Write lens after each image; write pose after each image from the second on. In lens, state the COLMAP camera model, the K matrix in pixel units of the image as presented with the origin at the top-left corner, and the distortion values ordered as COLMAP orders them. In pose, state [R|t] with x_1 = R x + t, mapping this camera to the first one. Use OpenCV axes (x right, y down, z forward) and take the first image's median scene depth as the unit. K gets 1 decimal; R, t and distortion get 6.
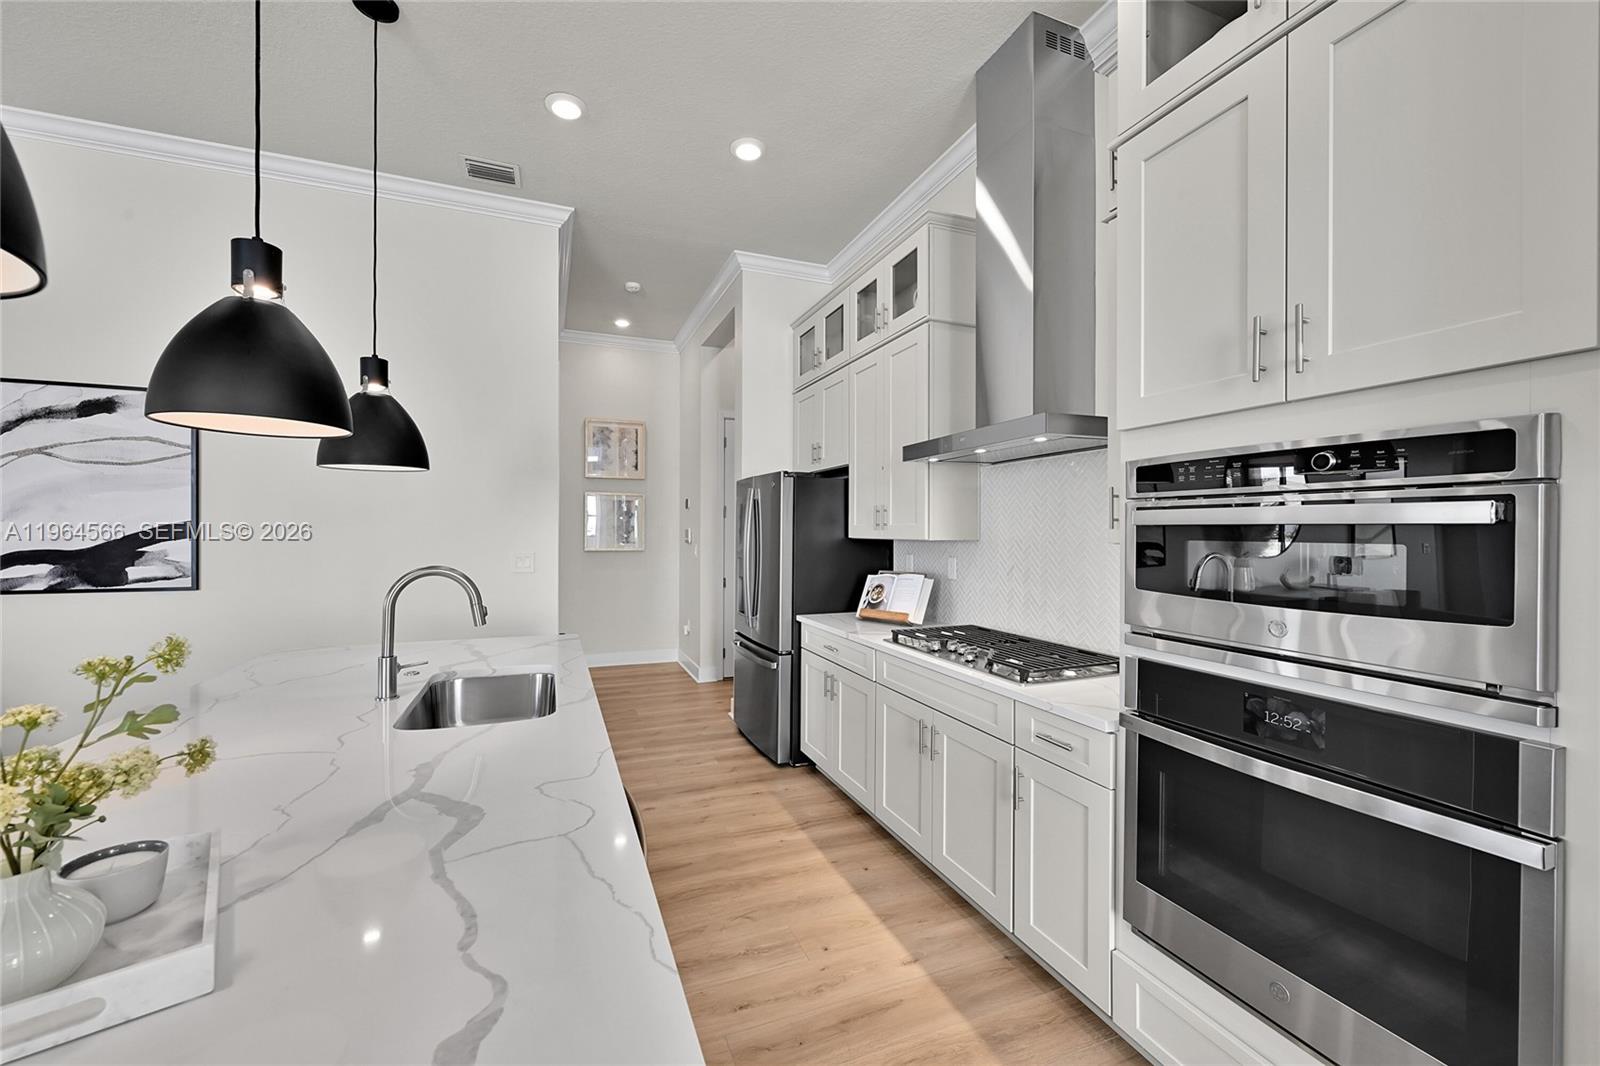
lens RADIAL K [[630.7, 0, 795.2], [0, 630.7, 533.9], [0, 0, 1]] dist [-0.000957, 0.000168]
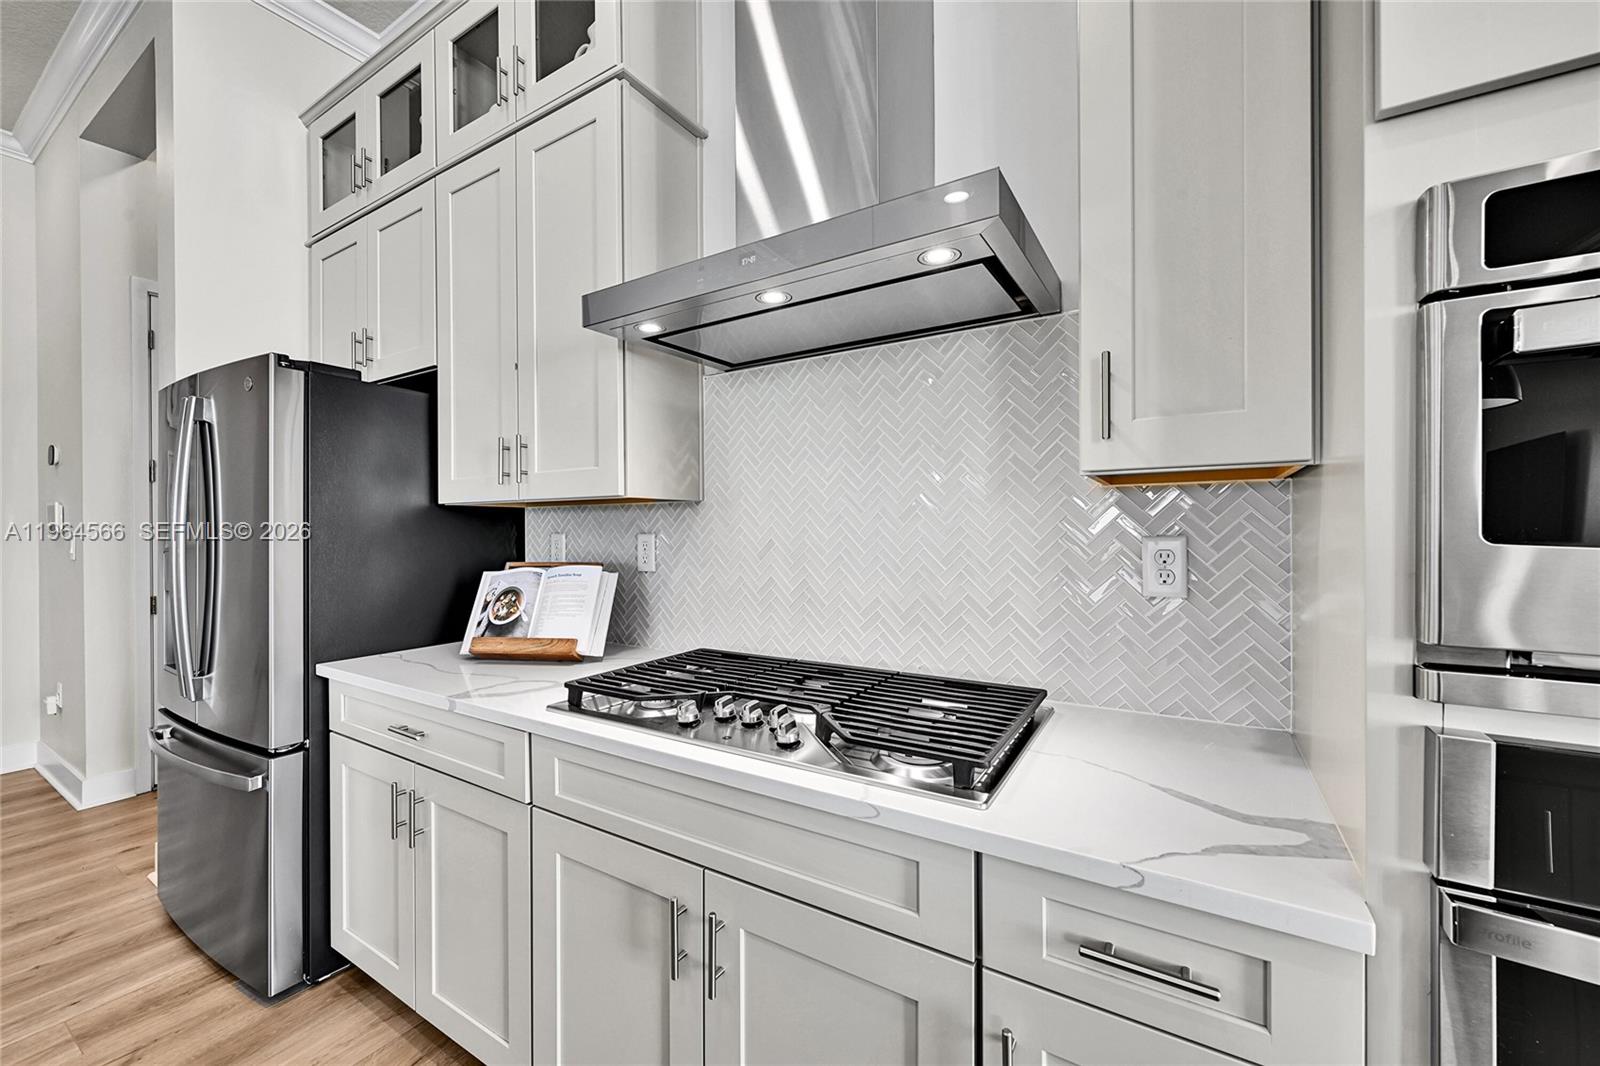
lens RADIAL K [[630.7, 0, 795.2], [0, 630.7, 533.9], [0, 0, 1]] dist [-0.000957, 0.000168]
pose [[0.803823, -0.010783, 0.594771, 0.012212], [0.010438, 0.999937, 0.004022, 0.037869], [-0.594777, 0.002975, 0.803885, 0.466393]]
